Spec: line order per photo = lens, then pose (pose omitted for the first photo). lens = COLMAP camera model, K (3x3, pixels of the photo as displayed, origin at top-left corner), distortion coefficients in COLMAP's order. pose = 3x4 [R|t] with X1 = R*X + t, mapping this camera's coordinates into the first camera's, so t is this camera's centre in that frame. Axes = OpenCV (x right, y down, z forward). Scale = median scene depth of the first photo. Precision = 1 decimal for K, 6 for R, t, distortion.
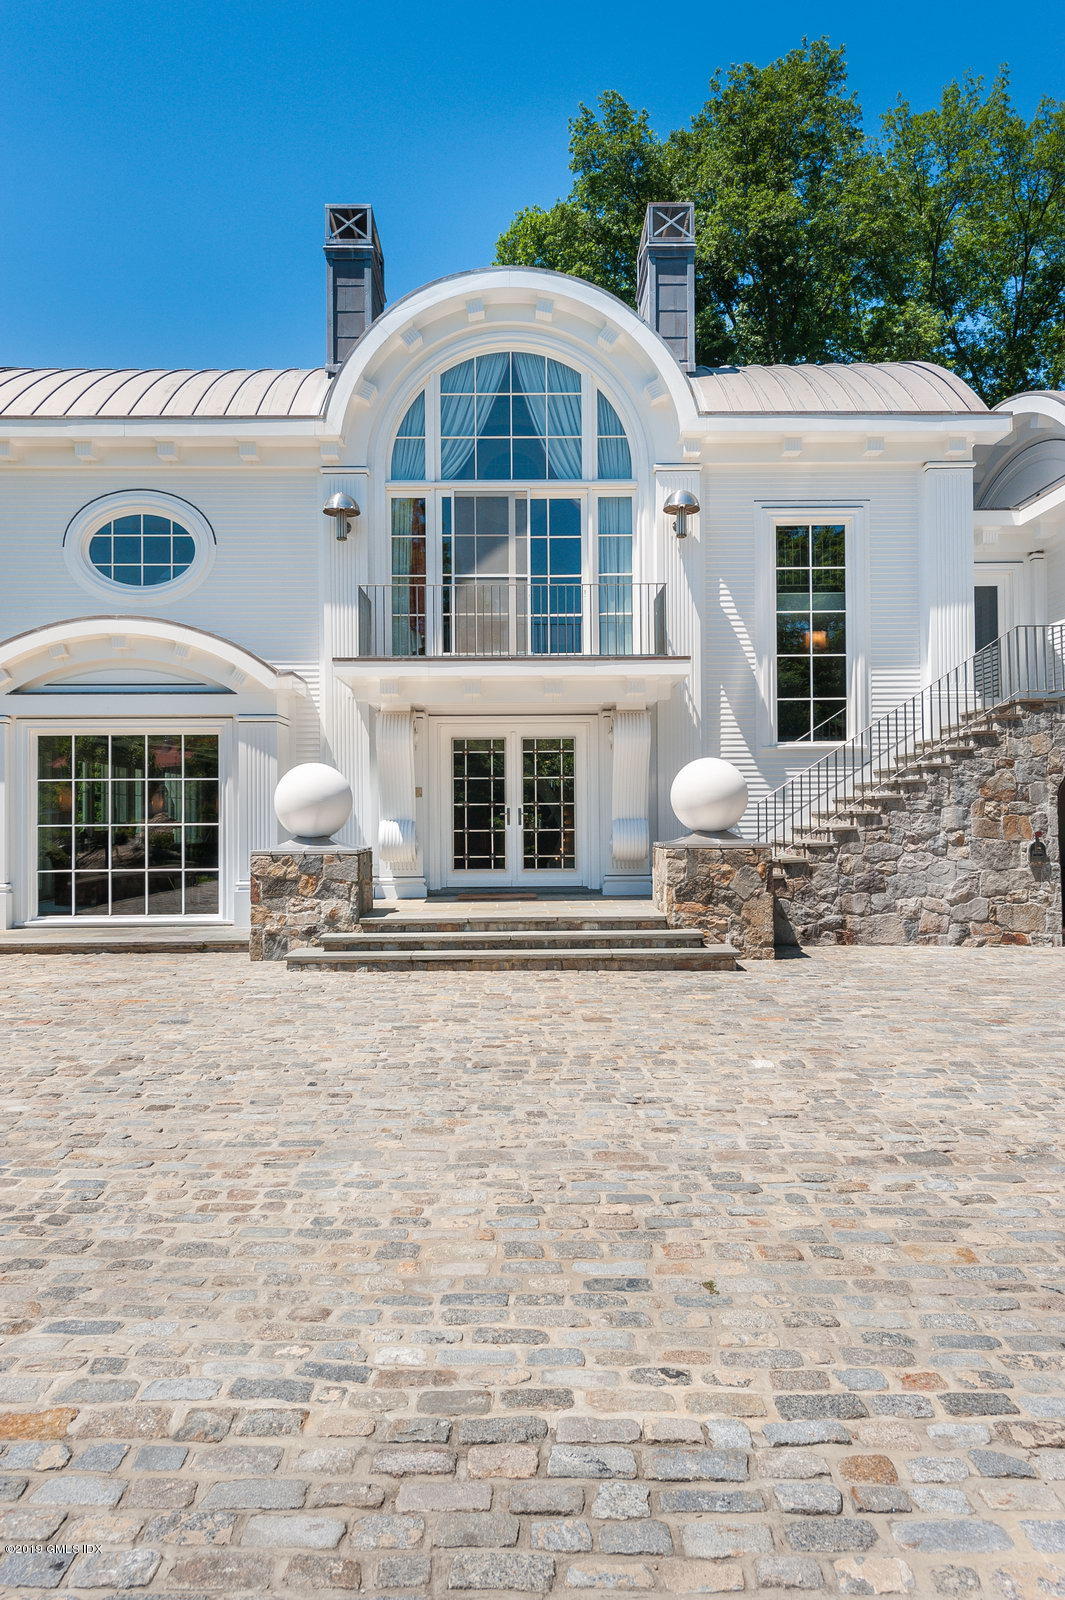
lens RADIAL K [[1070.1, 0, 532.5], [0, 1070.1, 800.0], [0, 0, 1]] dist [0.004704, 0.000278]
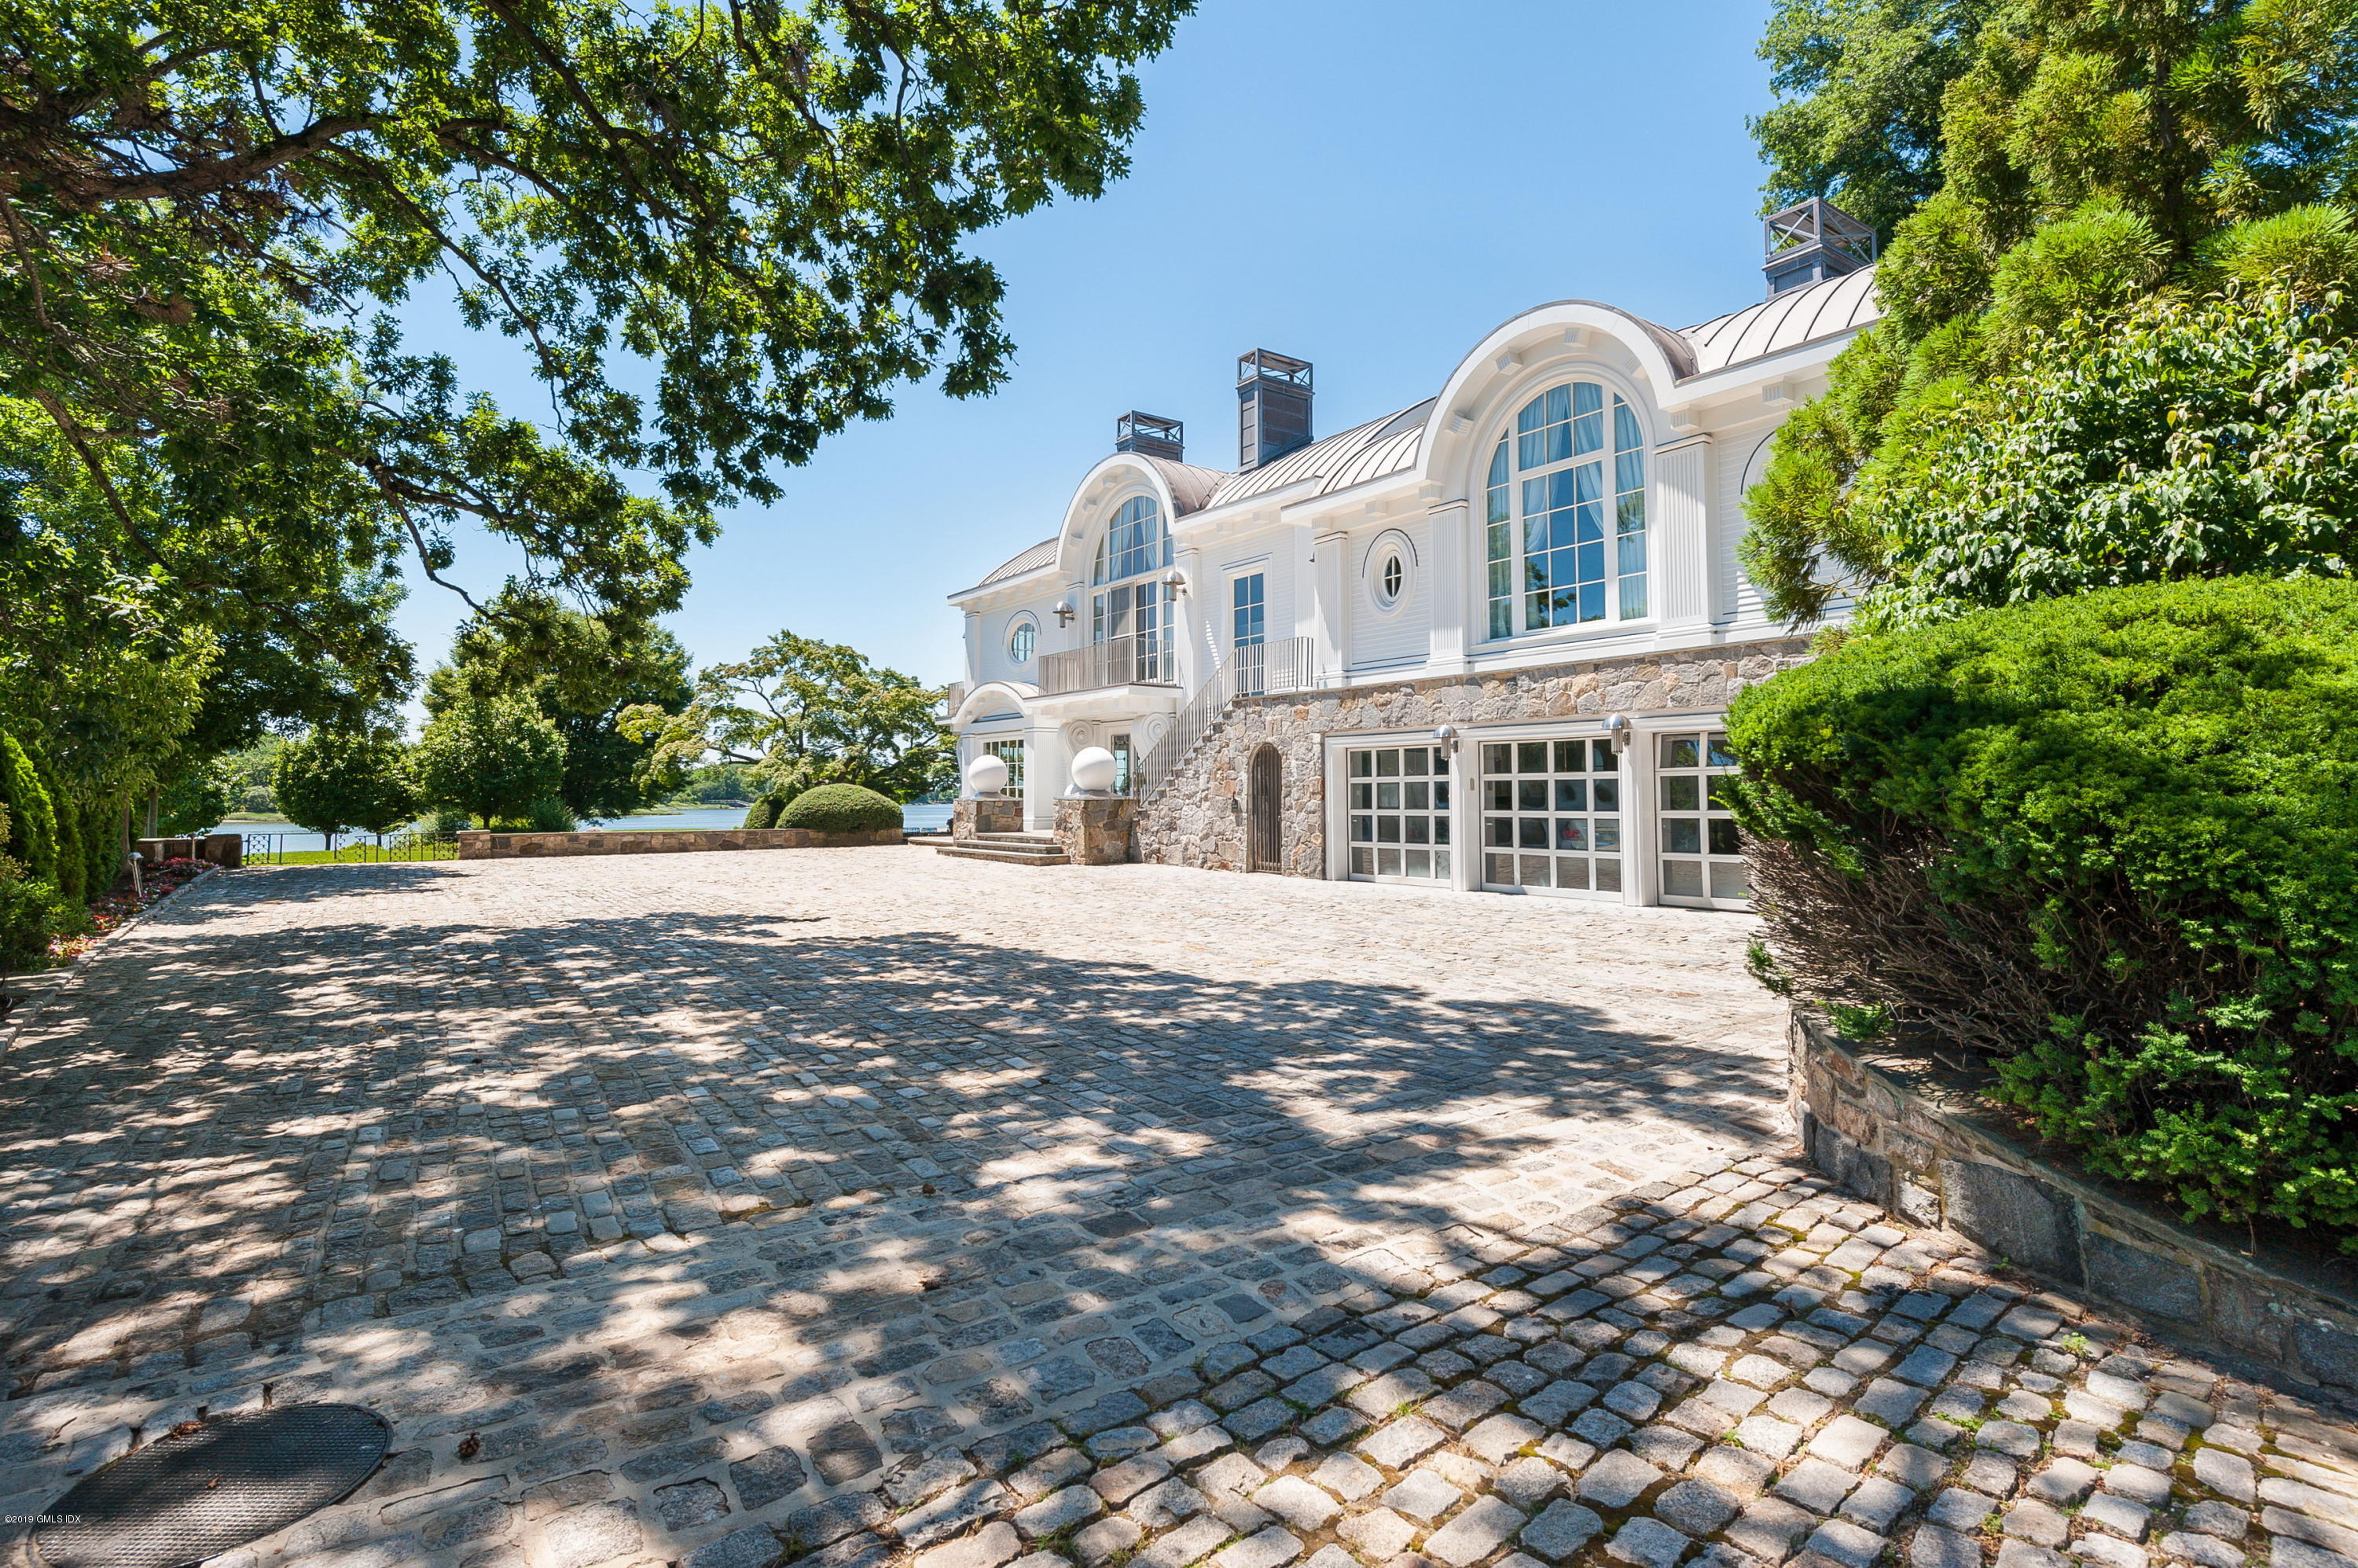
lens RADIAL K [[1150.8, 0, 1180.2], [0, 1150.8, 713.8], [0, 0, 1]] dist [-0.027753, -0.000024]
pose [[0.582846, -0.050317, -0.811023, 1.674454], [0.021694, 0.998689, -0.046370, -0.004714], [0.812293, 0.009432, 0.583174, 0.040869]]
